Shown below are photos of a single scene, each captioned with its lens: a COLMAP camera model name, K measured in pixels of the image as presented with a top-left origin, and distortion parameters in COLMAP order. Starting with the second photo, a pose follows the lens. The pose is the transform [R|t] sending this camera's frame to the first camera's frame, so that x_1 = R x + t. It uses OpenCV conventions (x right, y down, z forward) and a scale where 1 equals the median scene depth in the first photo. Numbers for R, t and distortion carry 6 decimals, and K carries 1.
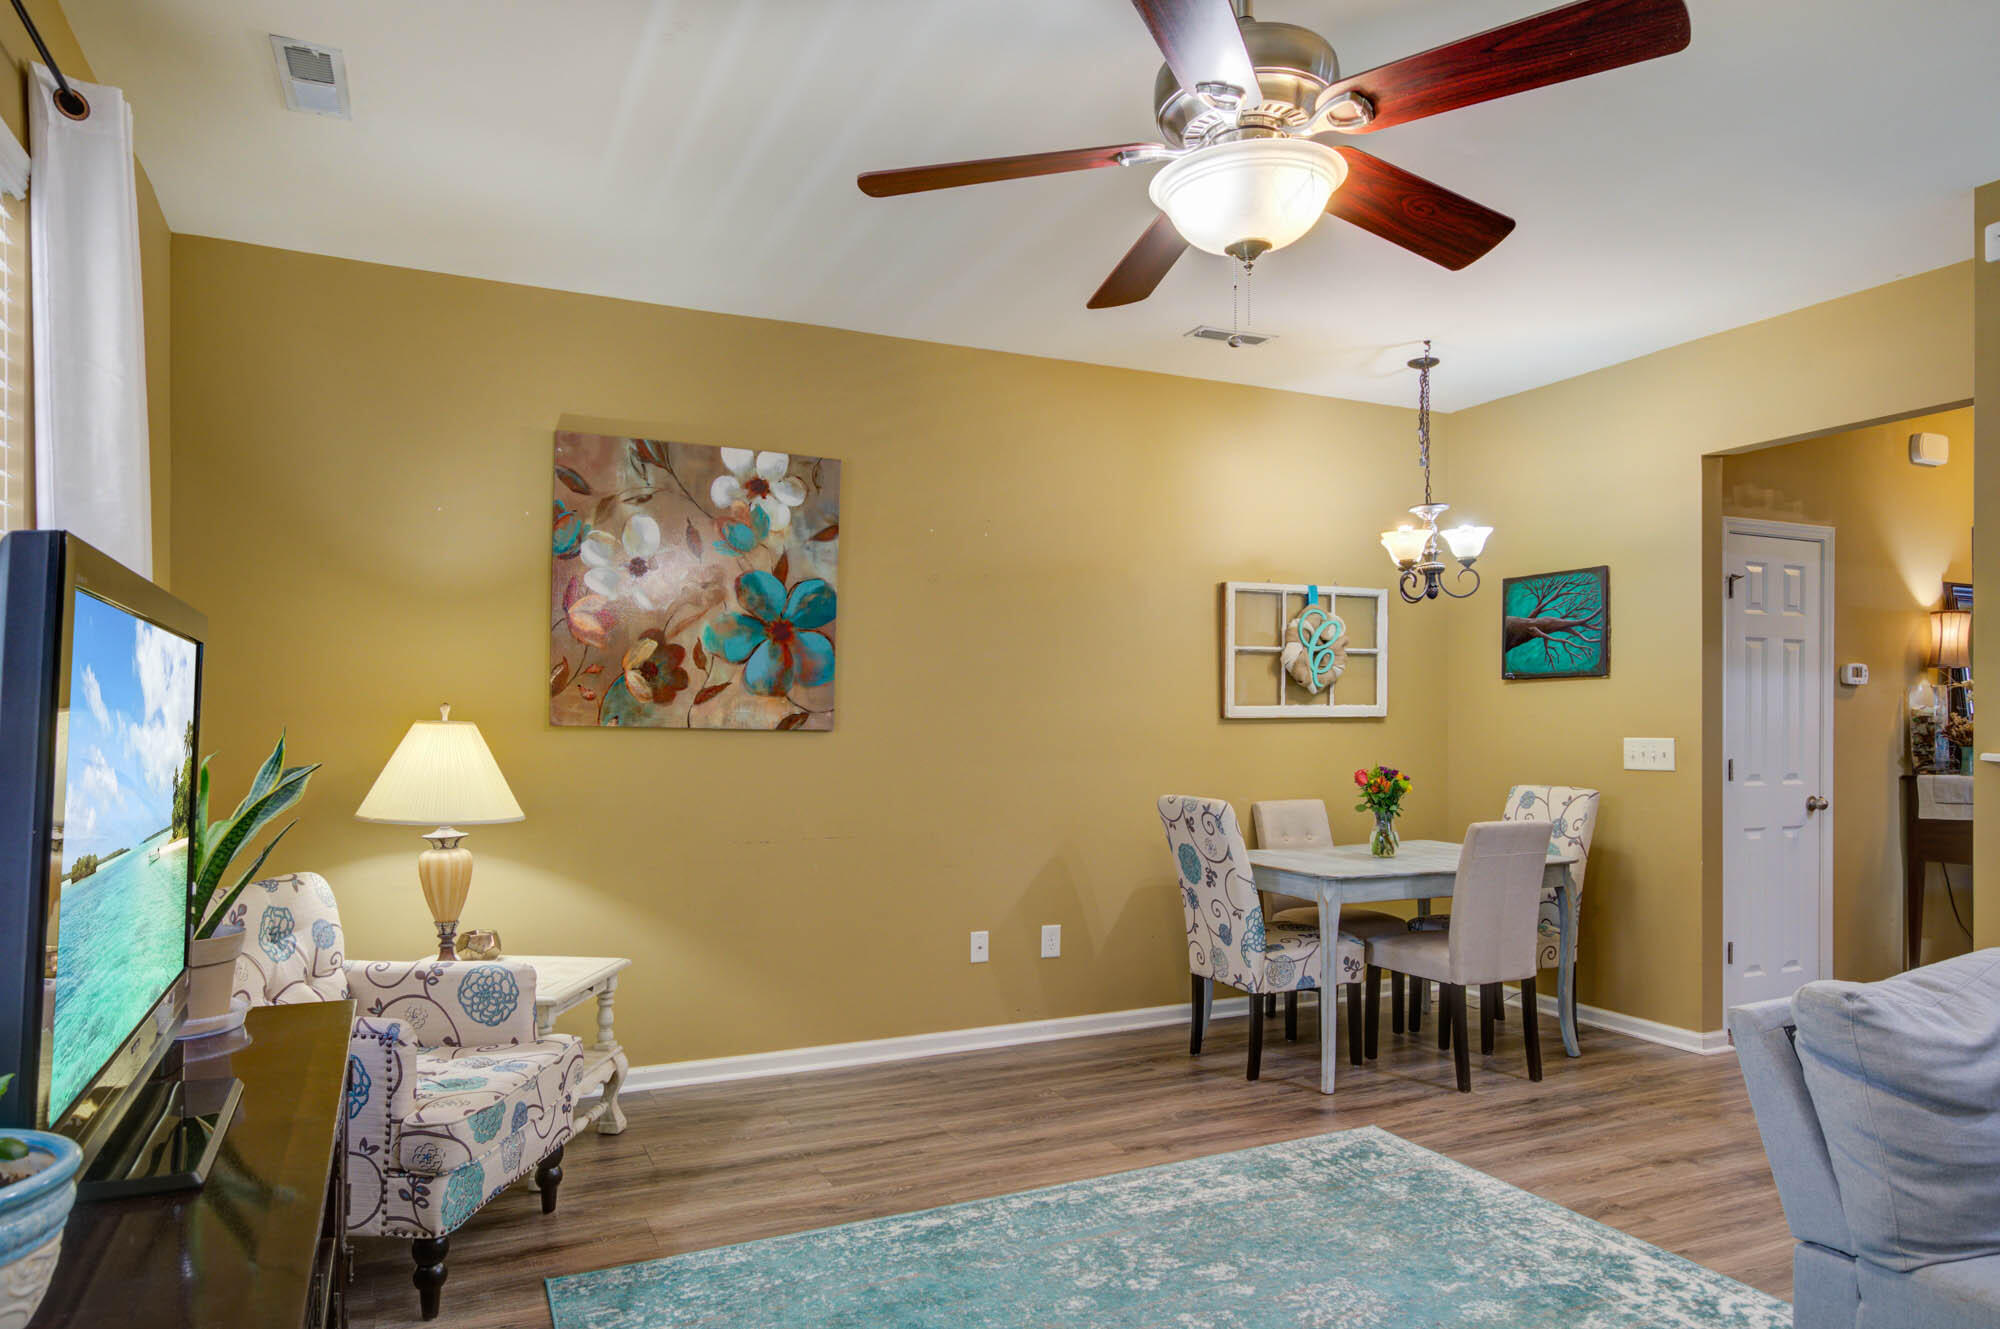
lens RADIAL K [[1260.8, 0, 987.7], [0, 1260.8, 745.0], [0, 0, 1]] dist [-0.000133, 0.004681]
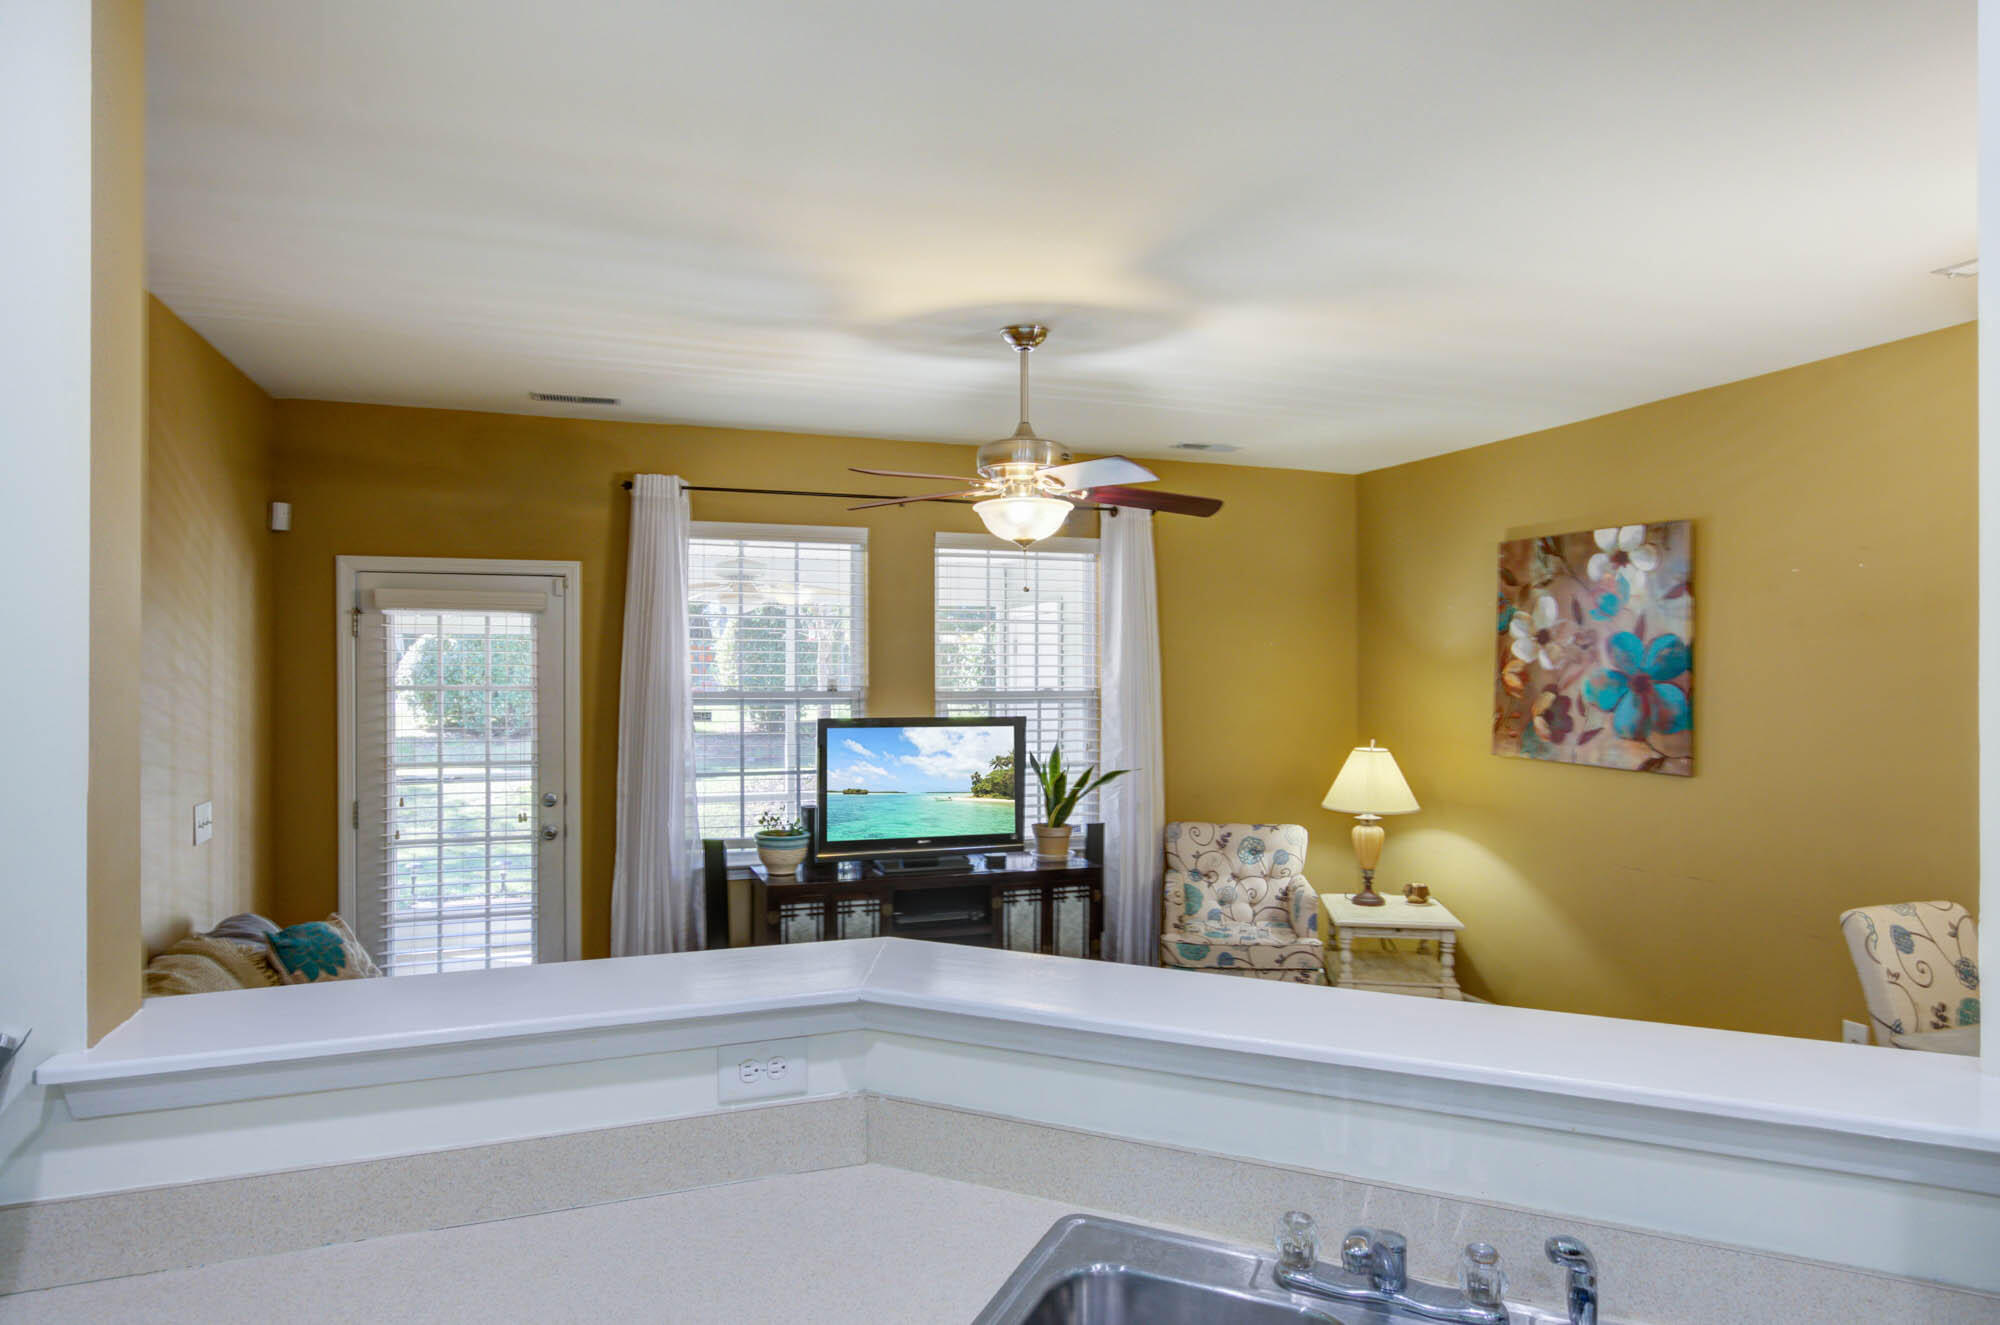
lens RADIAL K [[1139.5, 0, 1007.4], [0, 1139.5, 666.3], [0, 0, 1]] dist [-0.006830, -0.000841]
pose [[-0.089699, -0.003939, -0.995961, 0.763710], [-0.018449, 0.999827, -0.002292, -0.079608], [0.995798, 0.018169, -0.089756, 0.456192]]
